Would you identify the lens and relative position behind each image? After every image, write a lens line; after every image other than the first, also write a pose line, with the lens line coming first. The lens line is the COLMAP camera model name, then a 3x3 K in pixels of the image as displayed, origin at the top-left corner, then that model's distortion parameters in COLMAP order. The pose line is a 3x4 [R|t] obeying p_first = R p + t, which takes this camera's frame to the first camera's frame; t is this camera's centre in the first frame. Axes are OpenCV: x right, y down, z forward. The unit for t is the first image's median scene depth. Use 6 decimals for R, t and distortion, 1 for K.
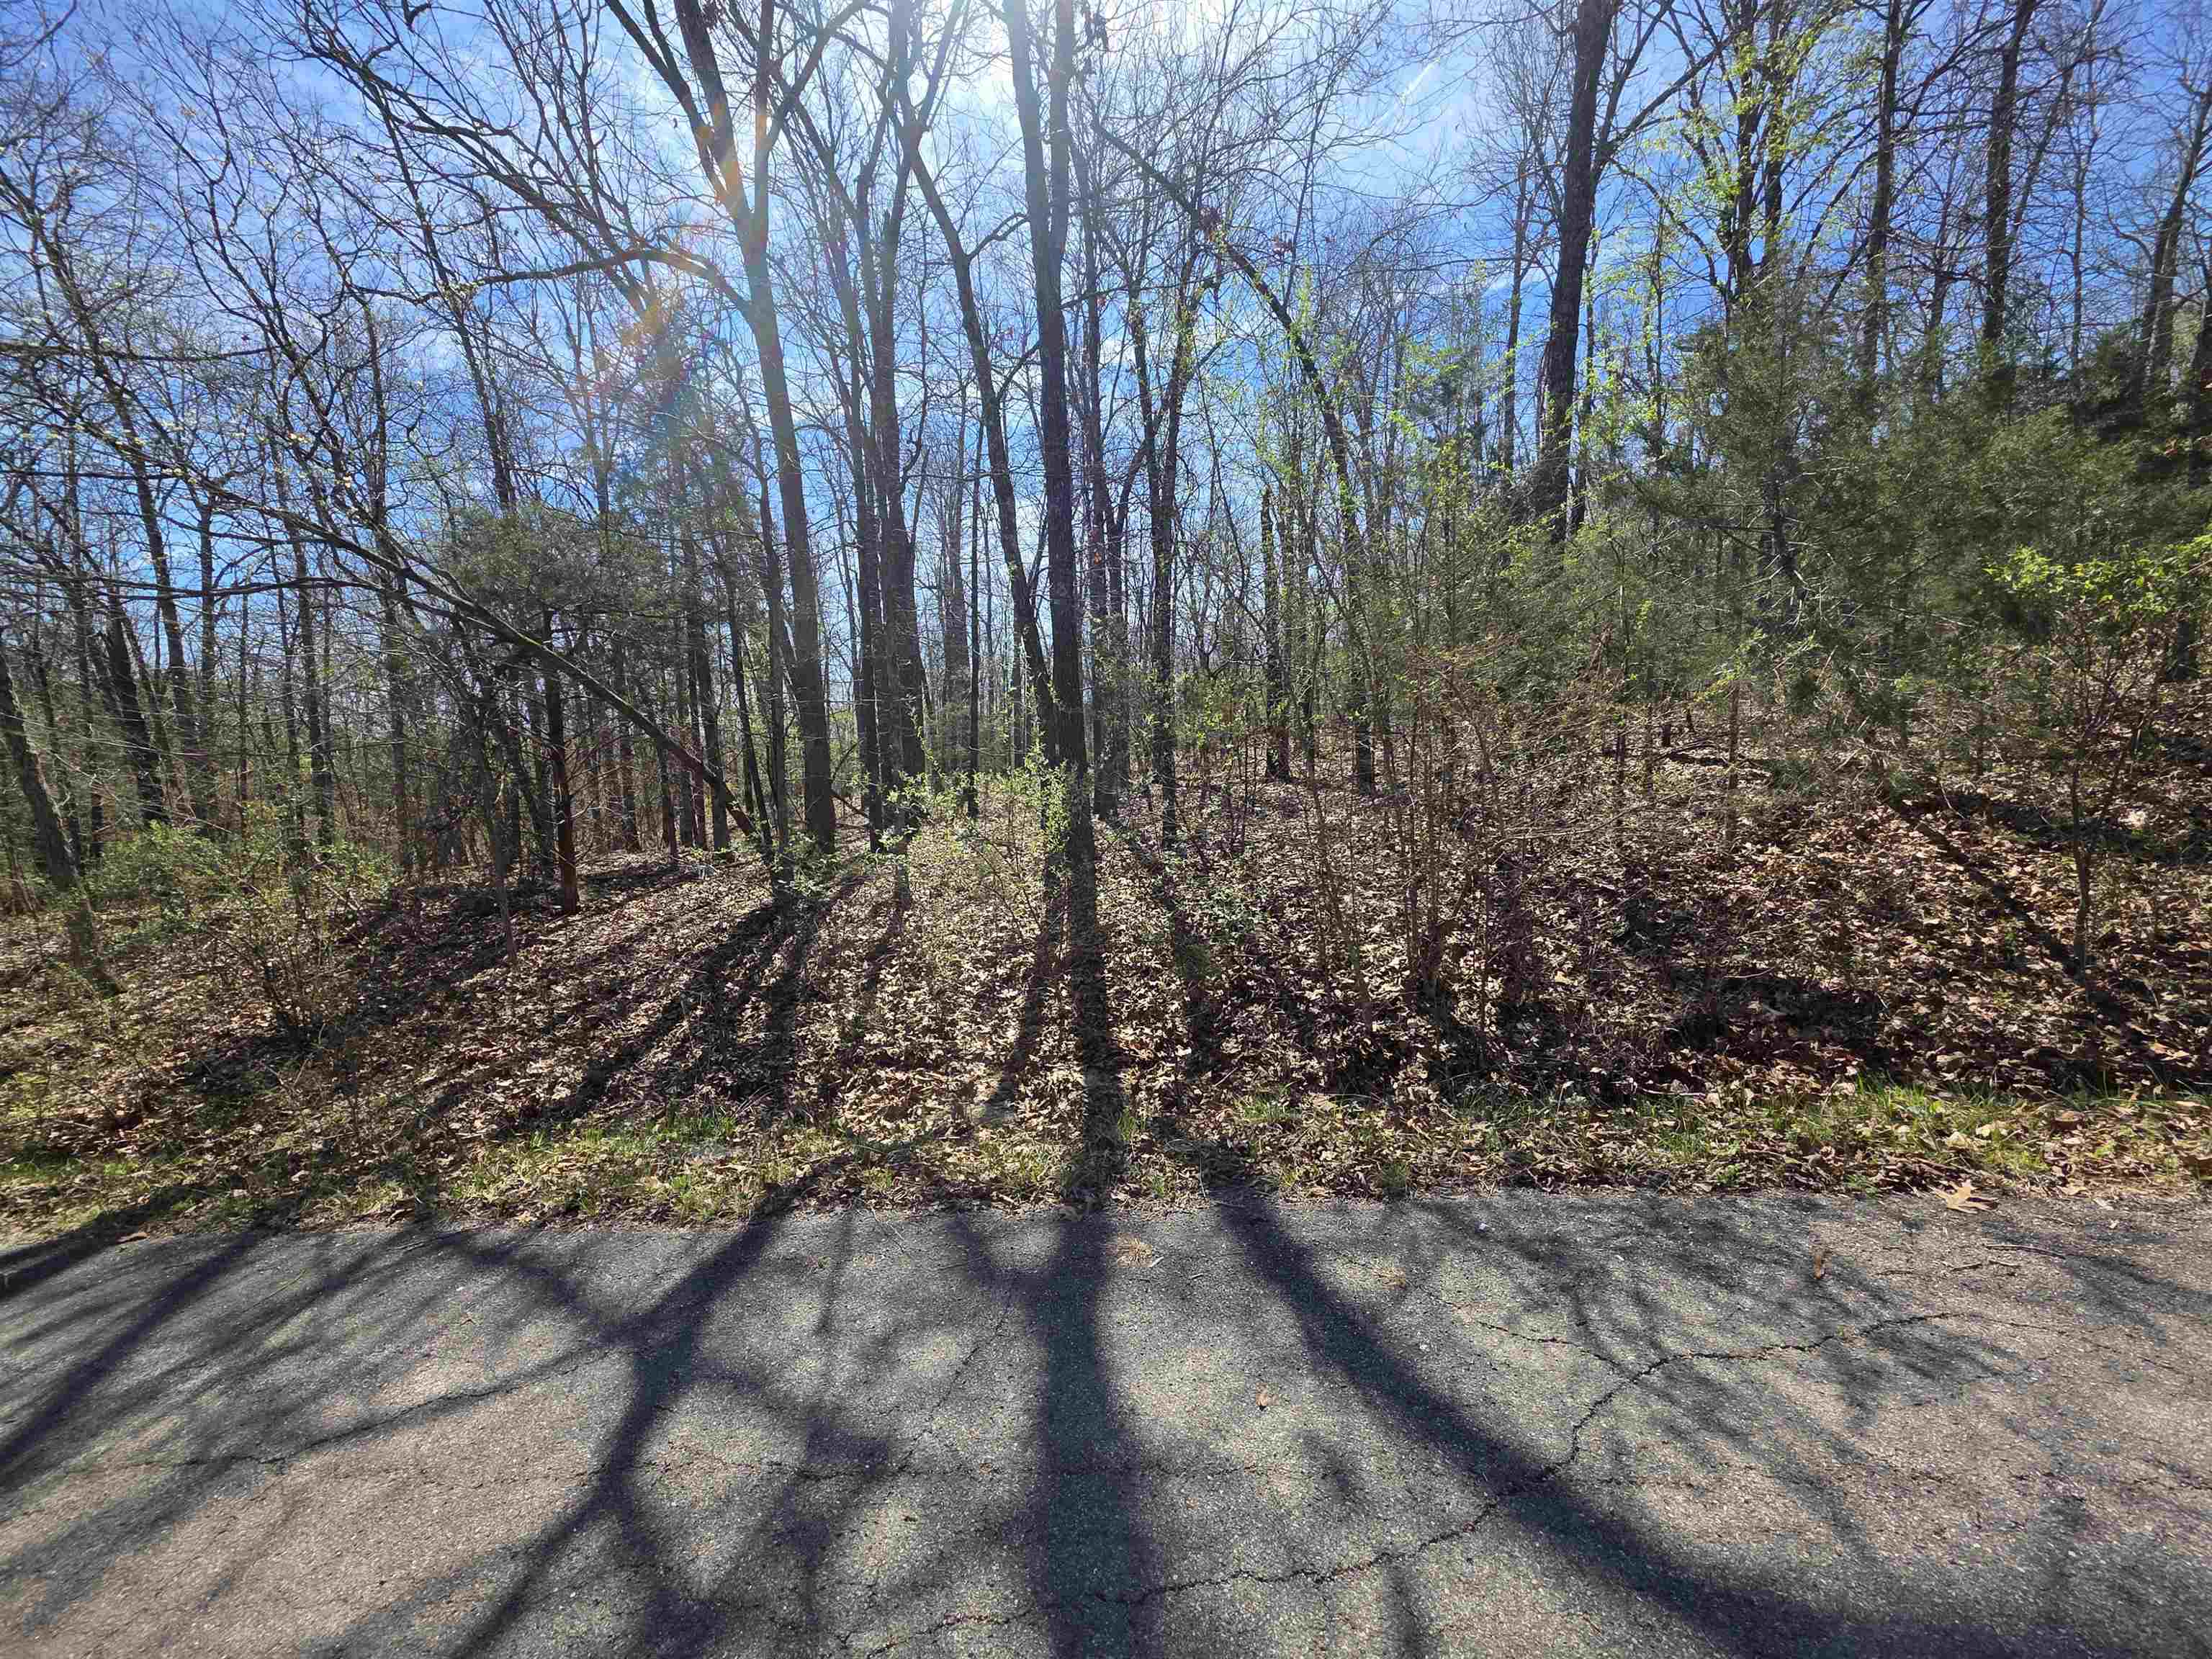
lens RADIAL K [[874.8, 0, 1109.2], [0, 874.8, 833.9], [0, 0, 1]] dist [0.000276, -0.000202]
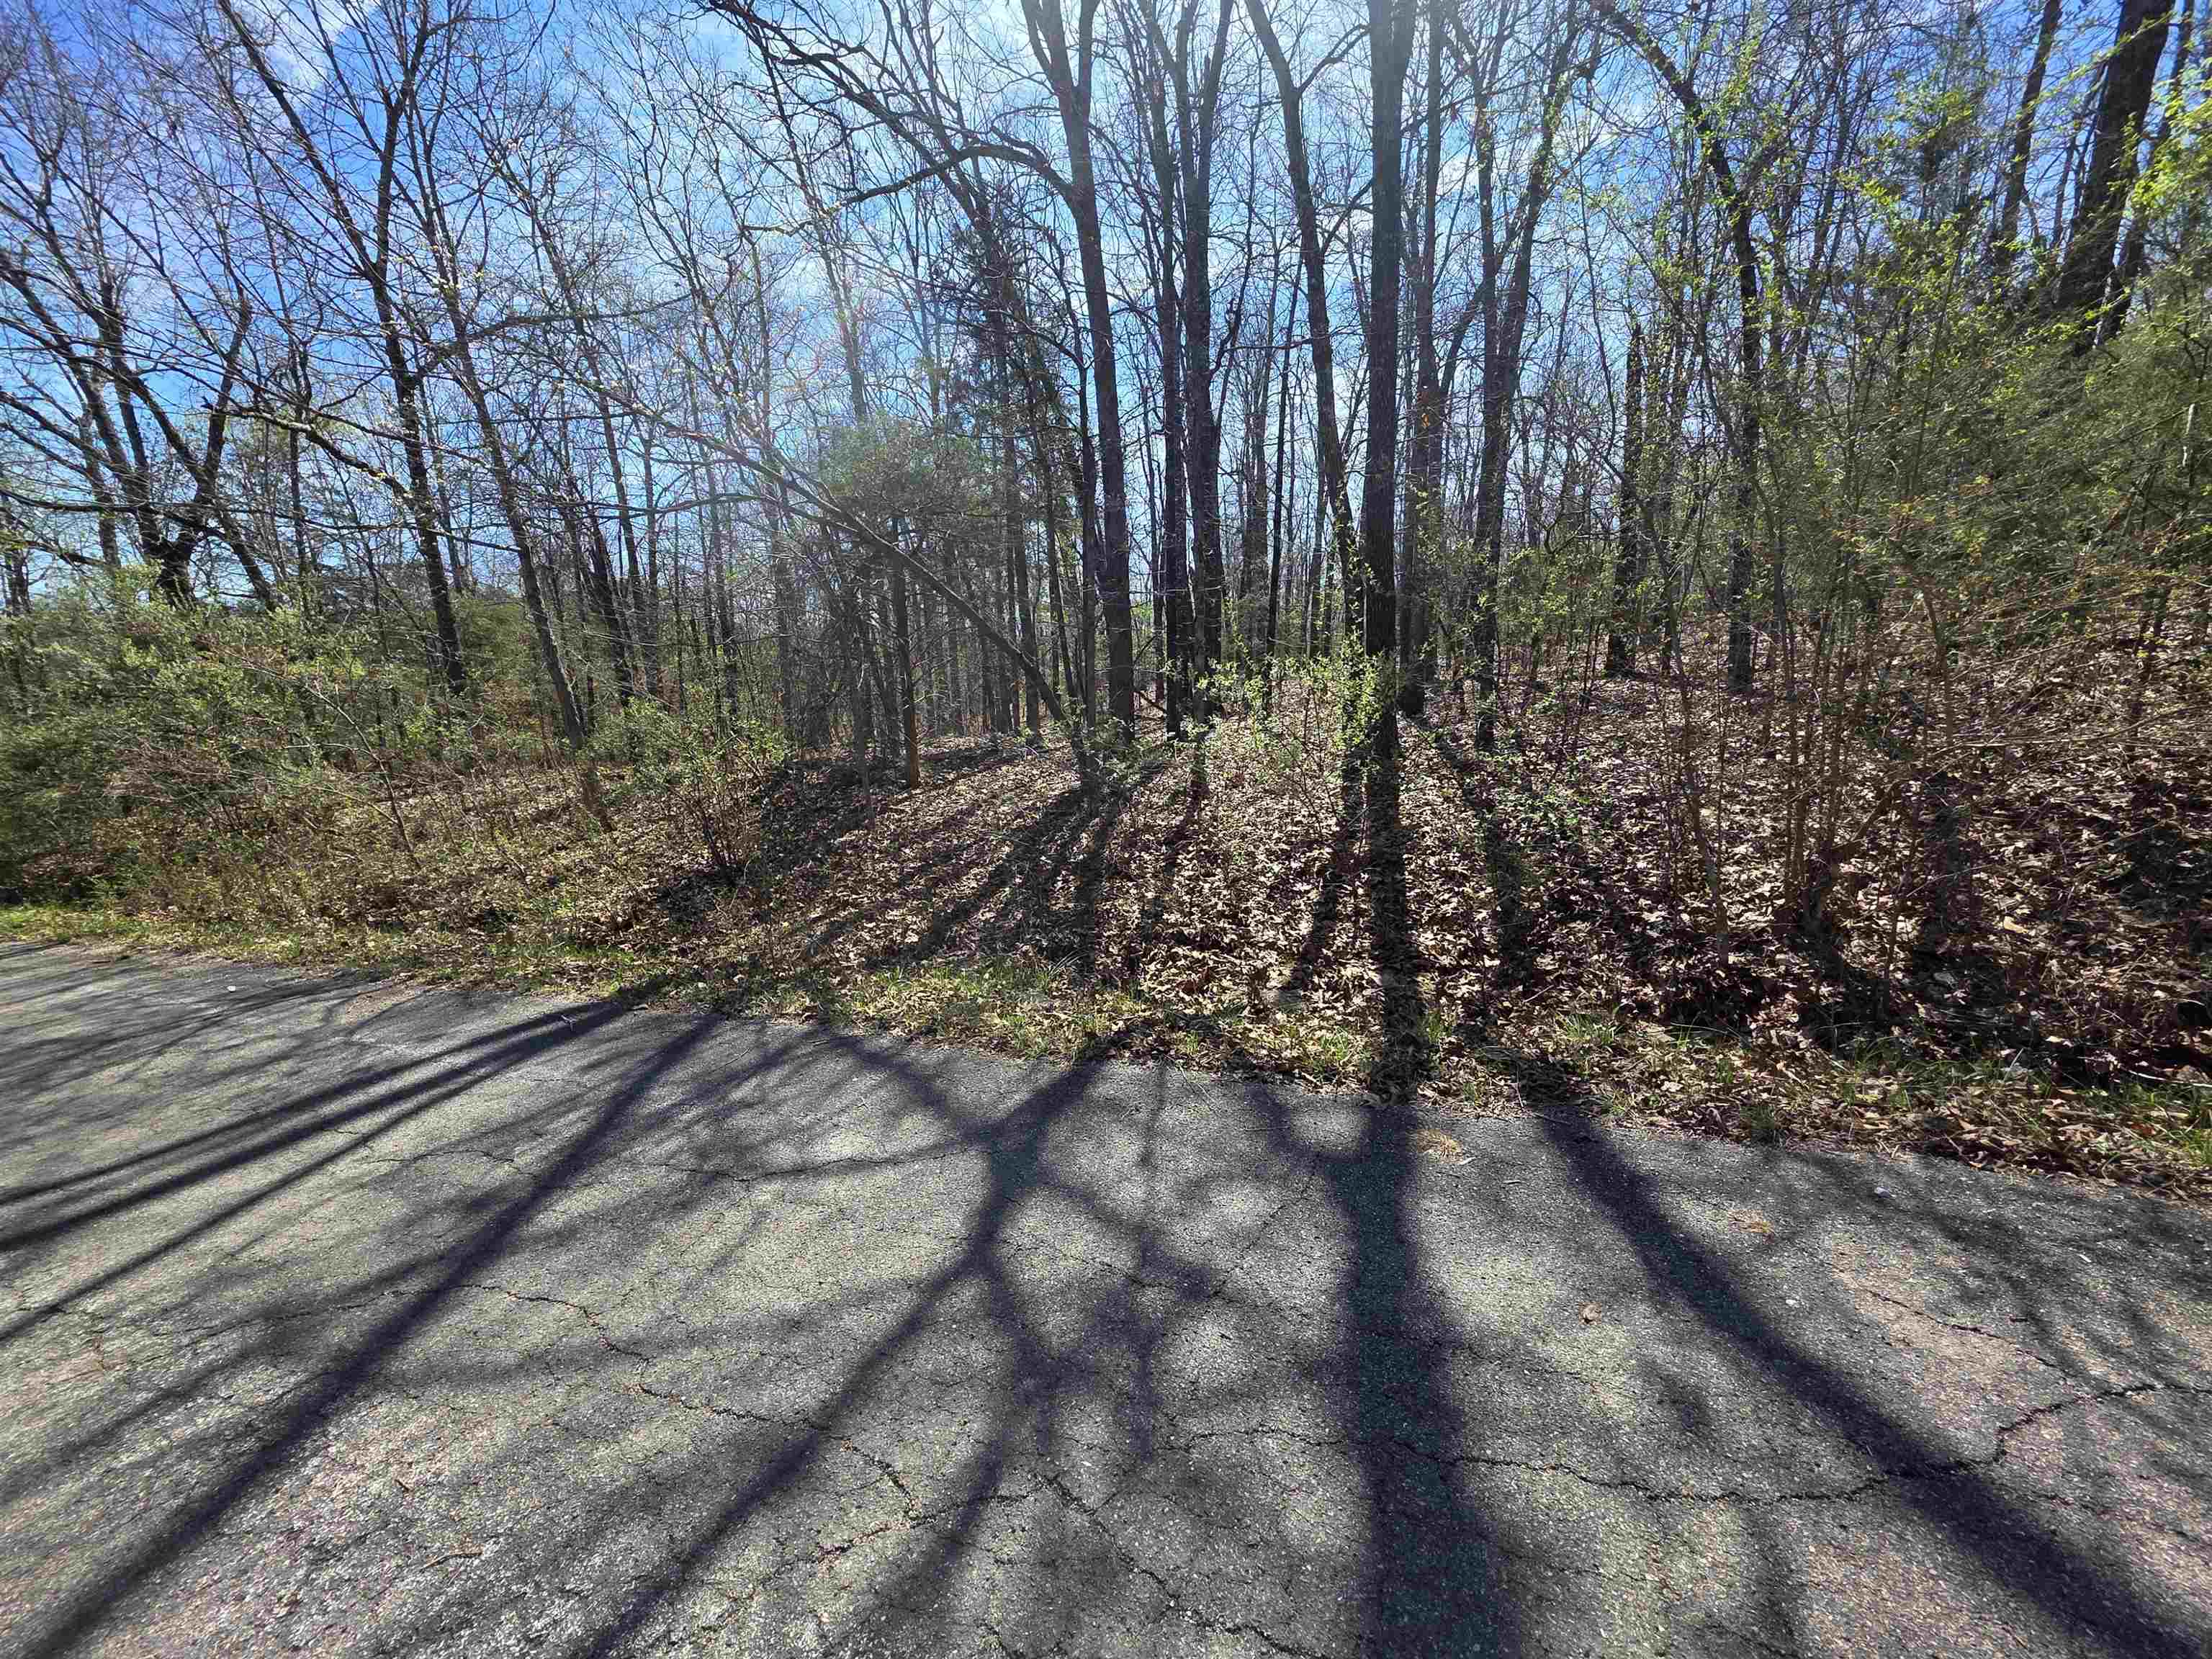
lens RADIAL K [[873.2, 0, 1110.2], [0, 873.2, 832.8], [0, 0, 1]] dist [0.001440, -0.000261]
pose [[0.948830, 0.065021, -0.309020, -0.020676], [-0.028958, 0.992365, 0.119889, 0.008005], [0.314456, -0.104806, 0.943469, -0.005039]]
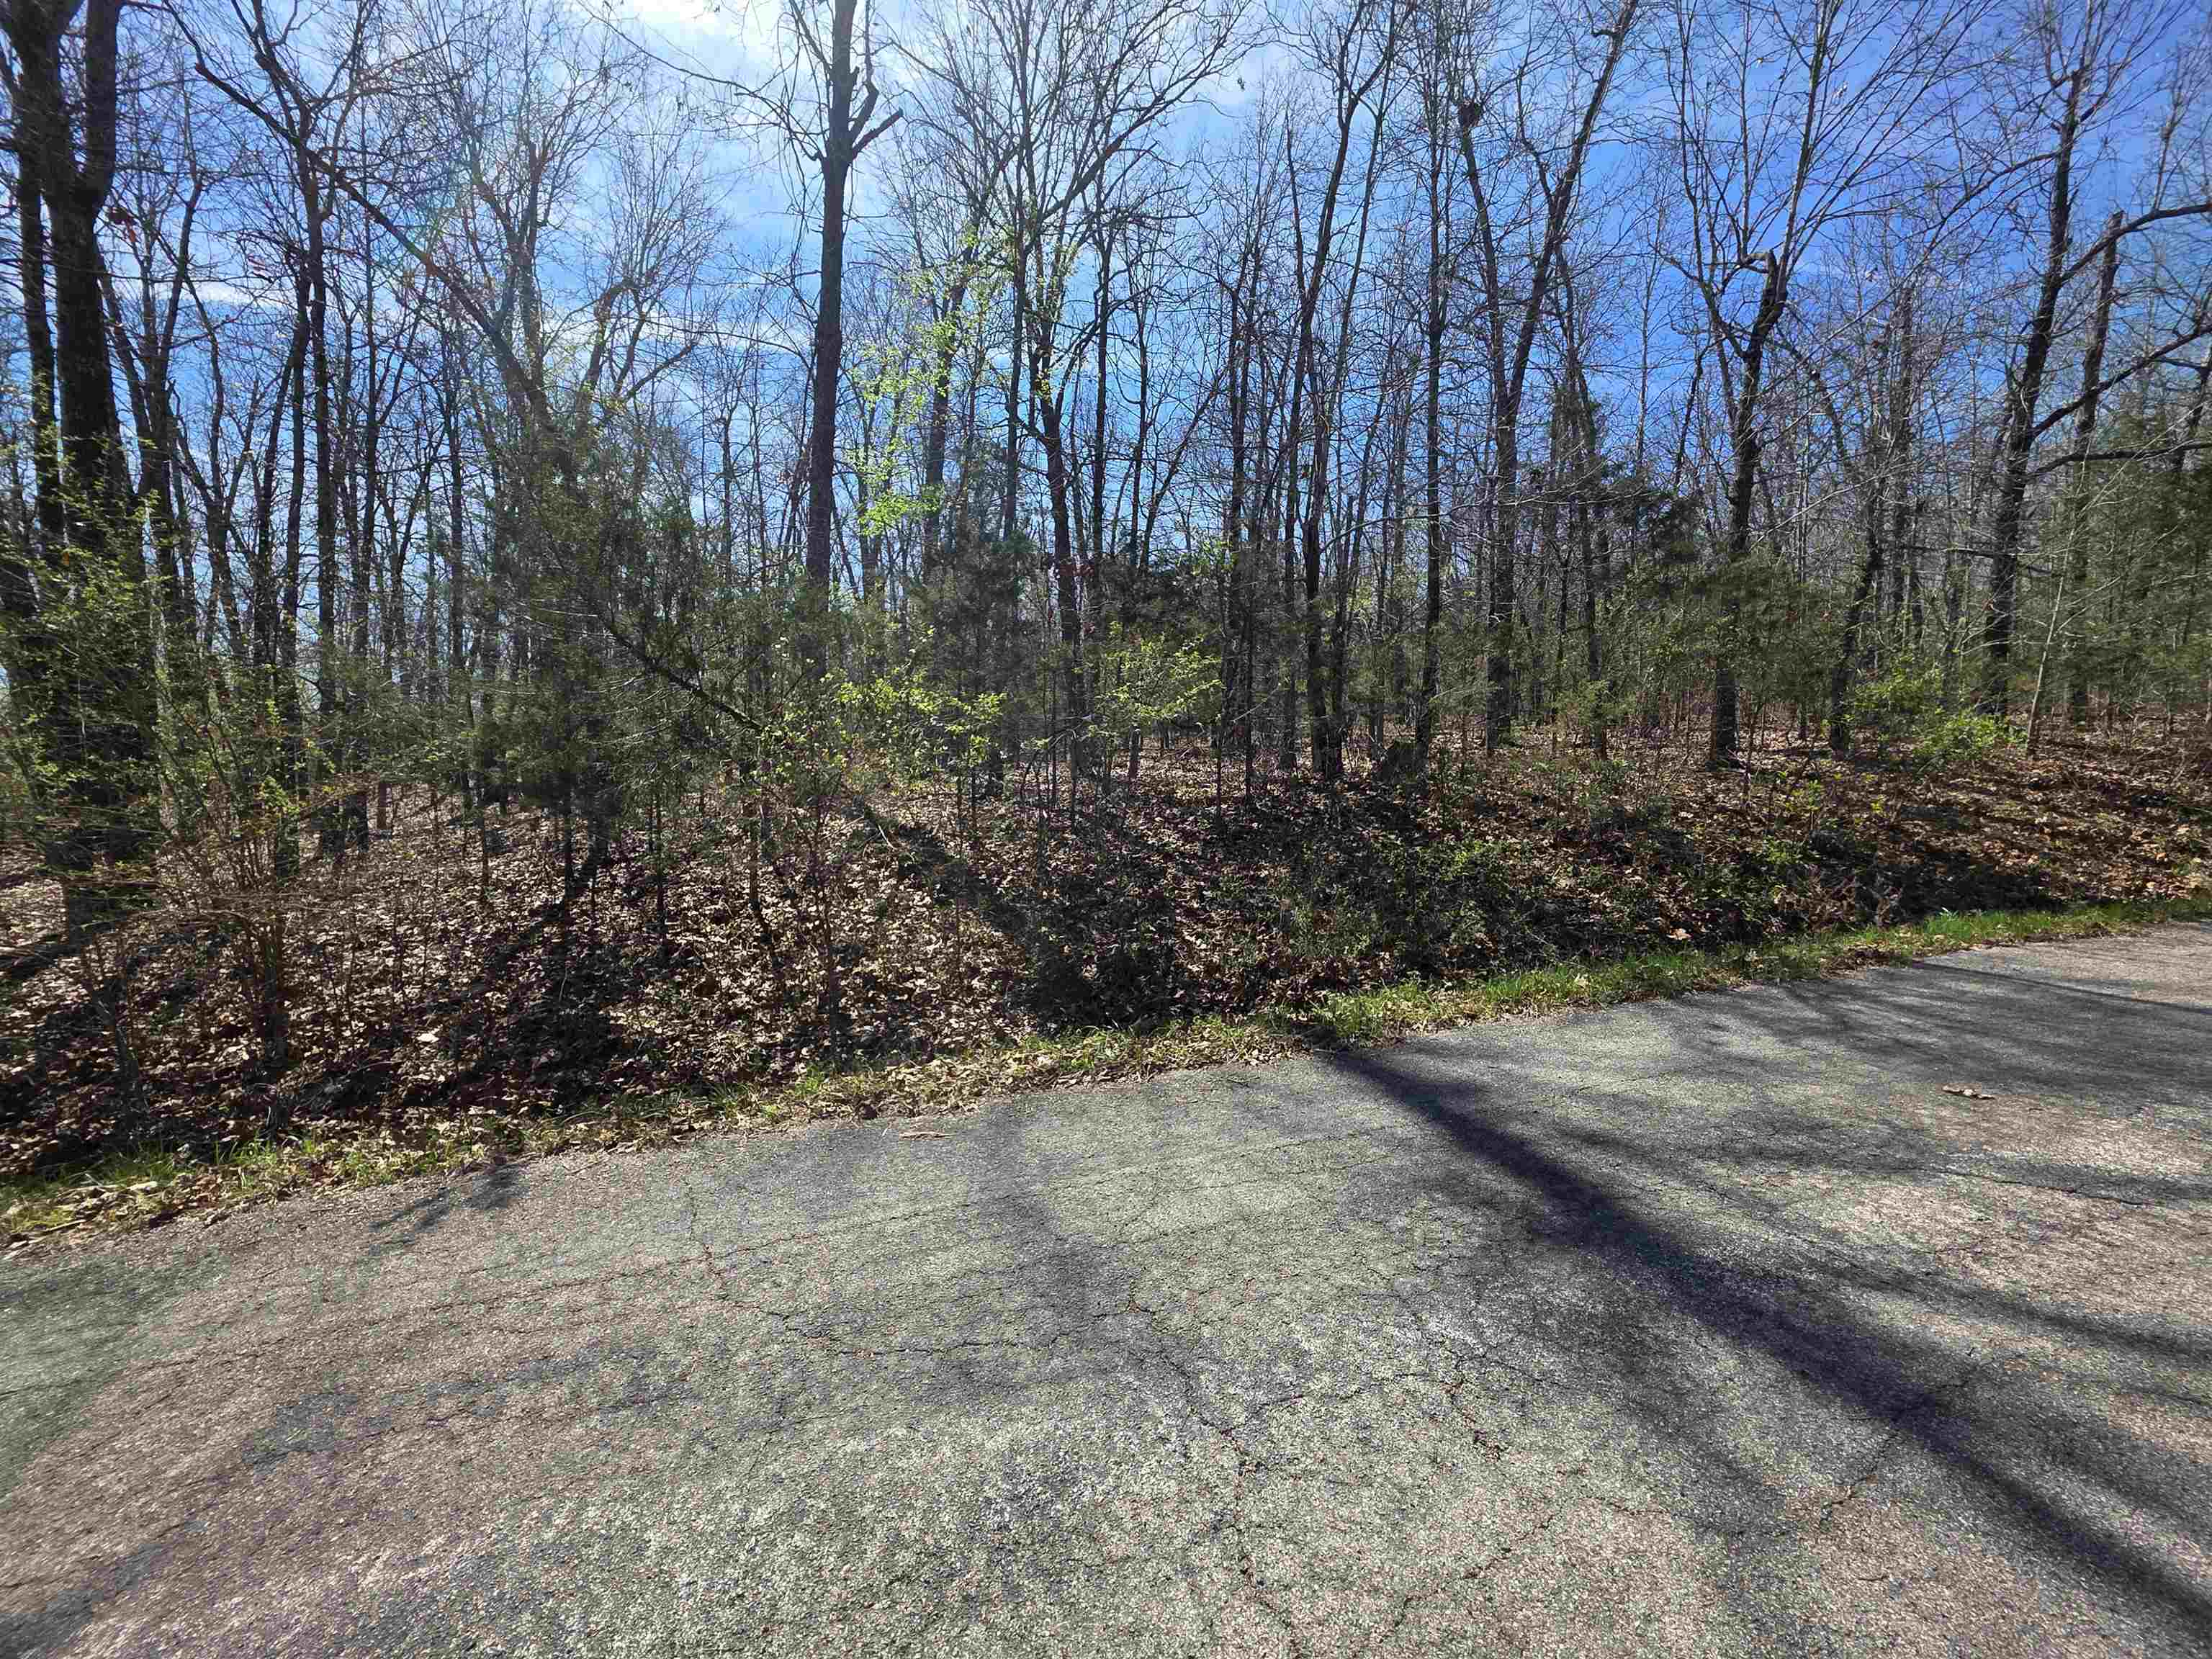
lens RADIAL K [[878.3, 0, 1110.0], [0, 878.3, 833.4], [0, 0, 1]] dist [0.000983, -0.000986]
pose [[0.900786, 0.025295, 0.433526, 0.683515], [-0.015002, 0.999519, -0.027148, -0.054785], [-0.434004, 0.017951, 0.900732, -0.267426]]
